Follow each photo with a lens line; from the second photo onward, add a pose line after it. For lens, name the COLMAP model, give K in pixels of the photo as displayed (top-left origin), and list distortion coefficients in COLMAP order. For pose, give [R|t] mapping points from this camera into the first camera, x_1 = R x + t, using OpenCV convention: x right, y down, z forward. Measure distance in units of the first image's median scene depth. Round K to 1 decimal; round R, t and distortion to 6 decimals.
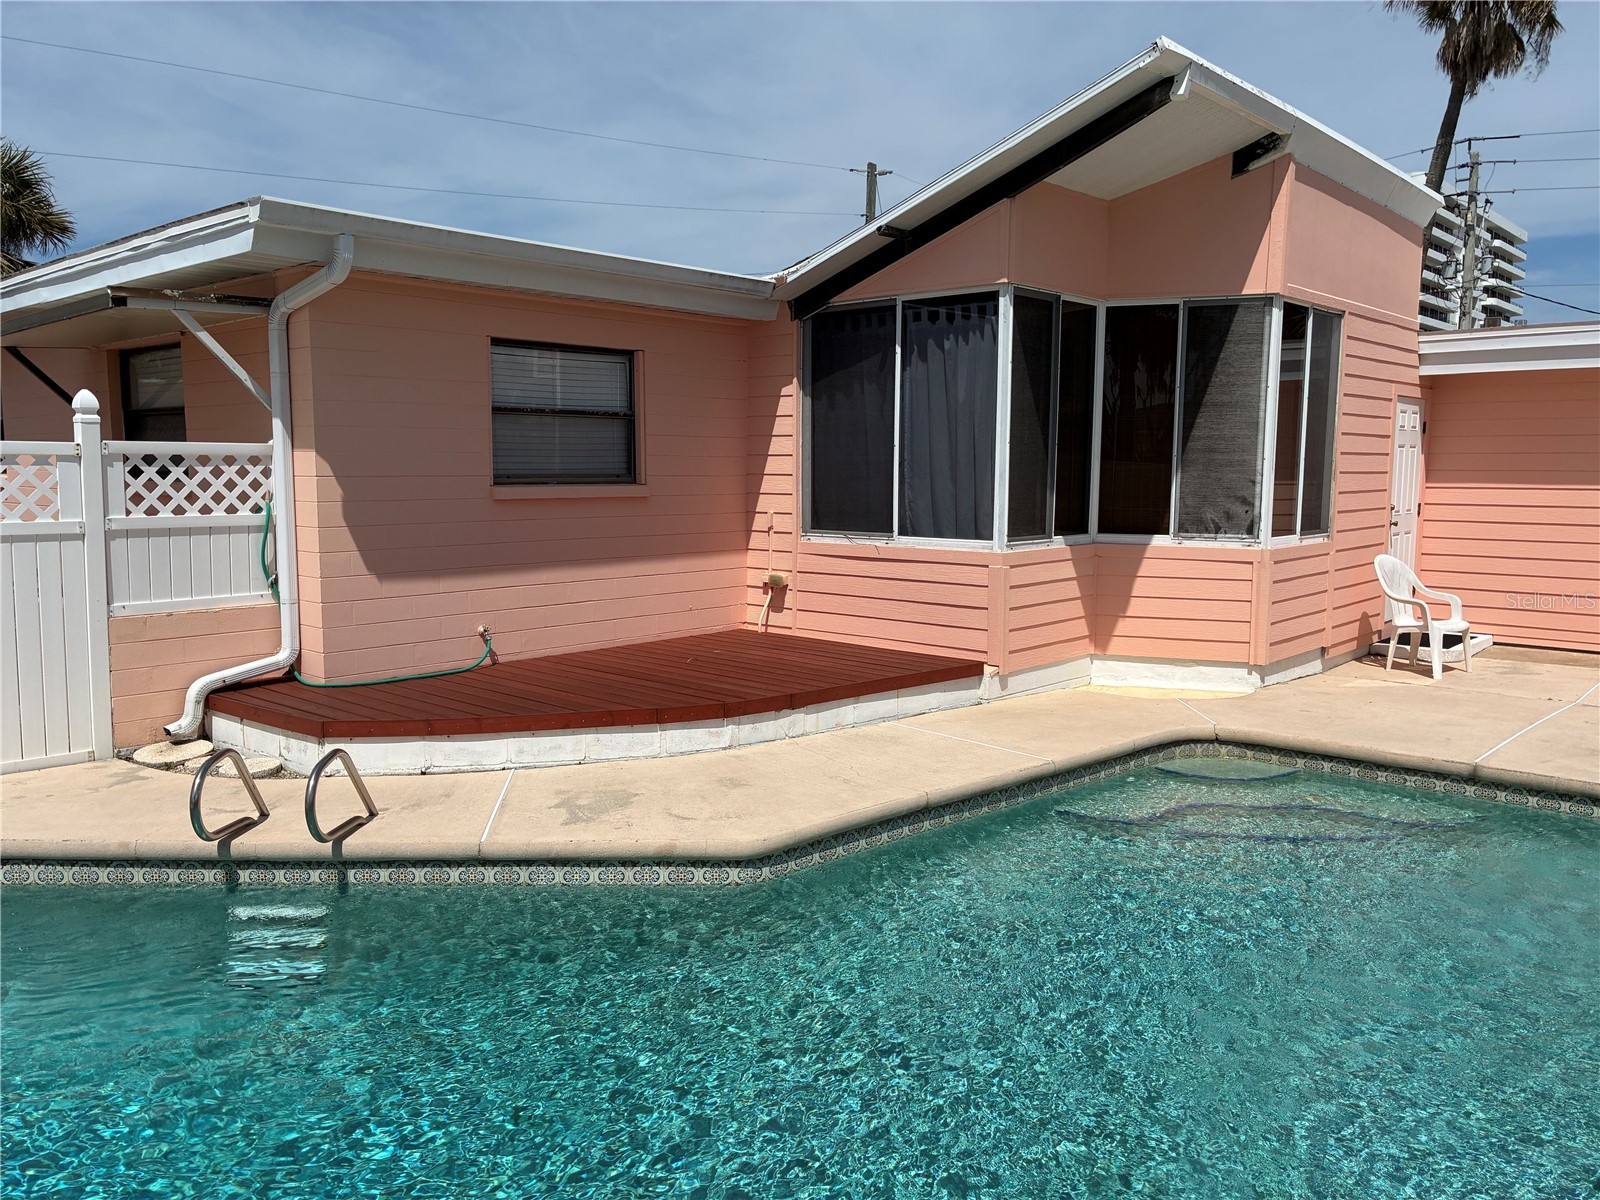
lens RADIAL K [[1230.1, 0, 798.3], [0, 1230.1, 594.1], [0, 0, 1]] dist [0.010498, -0.001891]
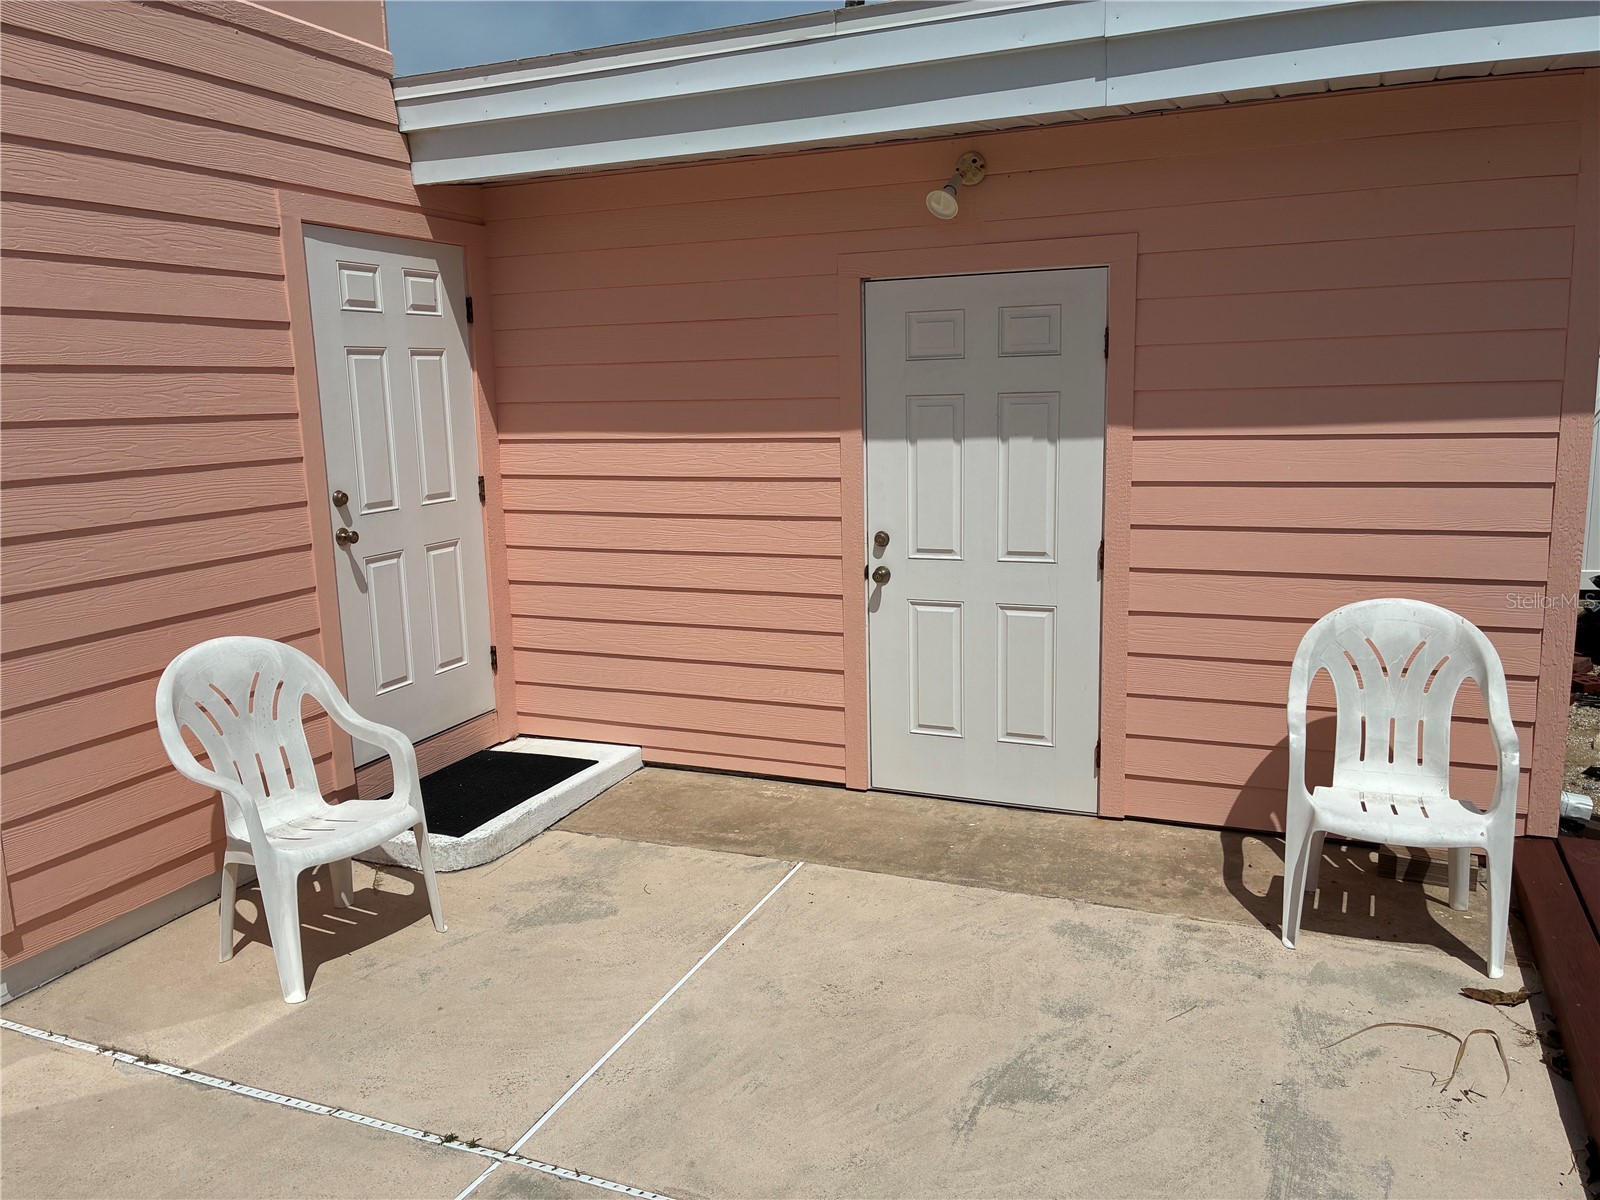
lens RADIAL K [[1230.1, 0, 799.8], [0, 1230.1, 603.4], [0, 0, 1]] dist [0.010498, -0.001891]
pose [[0.942211, -0.077931, 0.325829, 0.476310], [0.056424, 0.995589, 0.074961, -0.056161], [-0.330234, -0.052244, 0.942452, 0.539423]]
